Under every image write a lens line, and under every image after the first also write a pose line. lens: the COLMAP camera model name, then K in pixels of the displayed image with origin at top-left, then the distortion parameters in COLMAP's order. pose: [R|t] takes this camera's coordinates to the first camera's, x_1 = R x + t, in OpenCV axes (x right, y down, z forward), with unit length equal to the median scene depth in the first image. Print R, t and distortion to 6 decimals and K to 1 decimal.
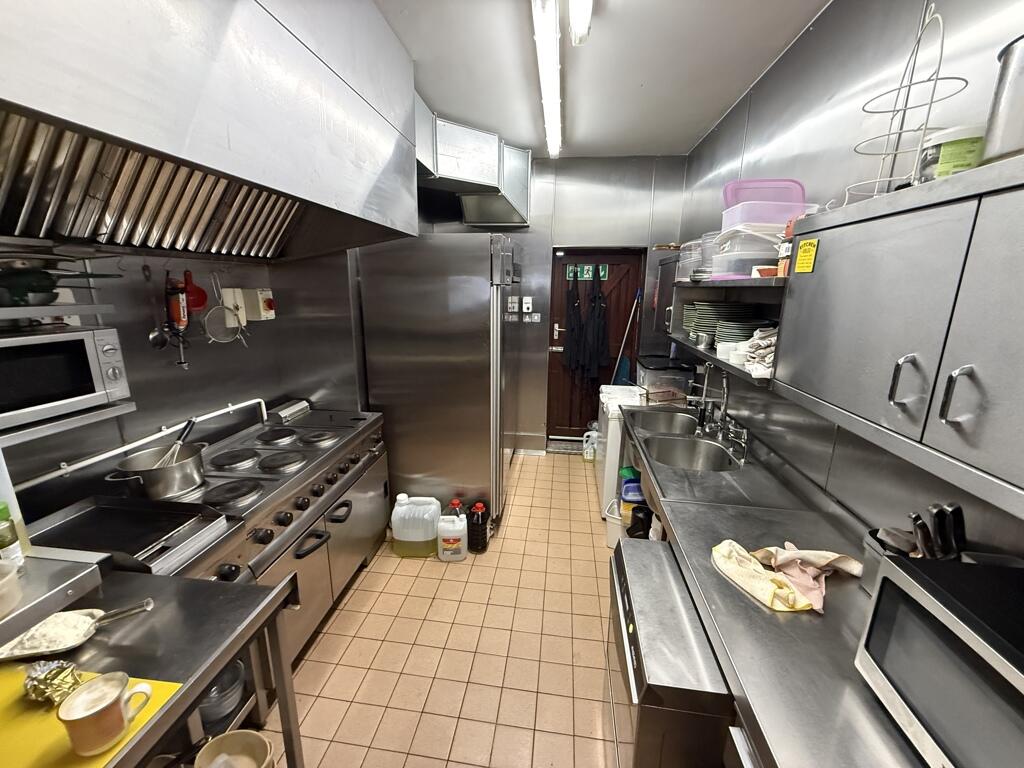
lens RADIAL K [[409.7, 0, 512.6], [0, 409.7, 384.3], [0, 0, 1]] dist [0.001572, 0.000238]
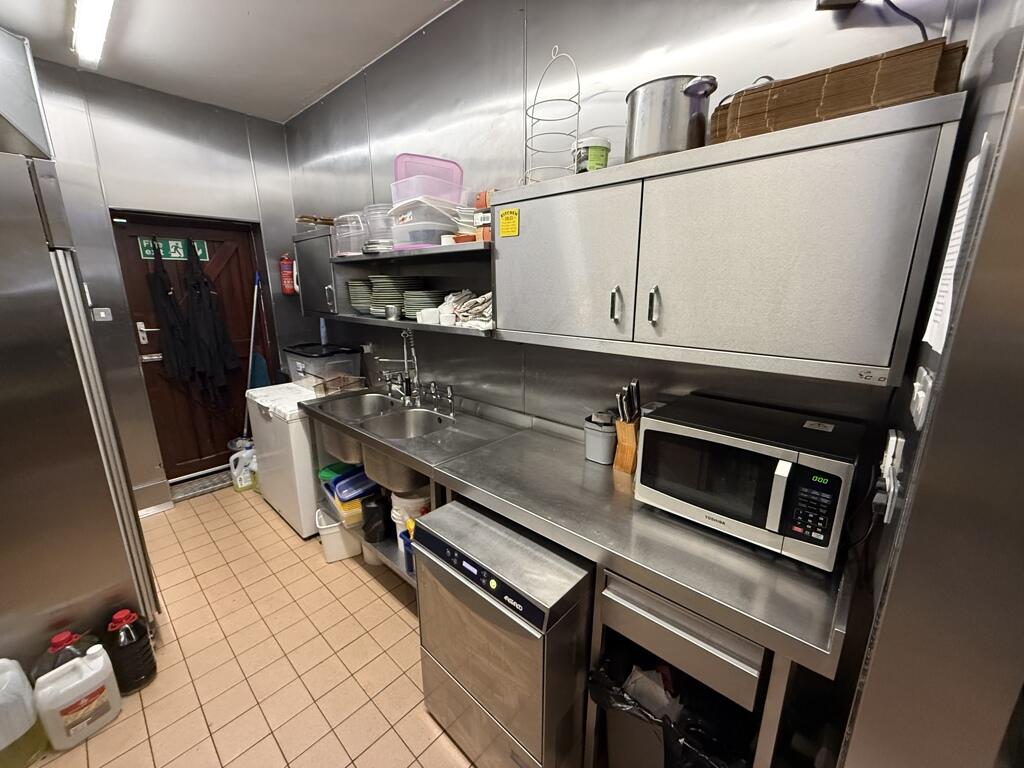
lens RADIAL K [[409.7, 0, 509.8], [0, 409.7, 382.7], [0, 0, 1]] dist [0.001572, 0.000238]
pose [[0.576985, -0.205148, 0.790571, -0.160909], [0.203242, 0.973558, 0.104299, 0.012110], [-0.791063, 0.100498, 0.603423, 0.140152]]
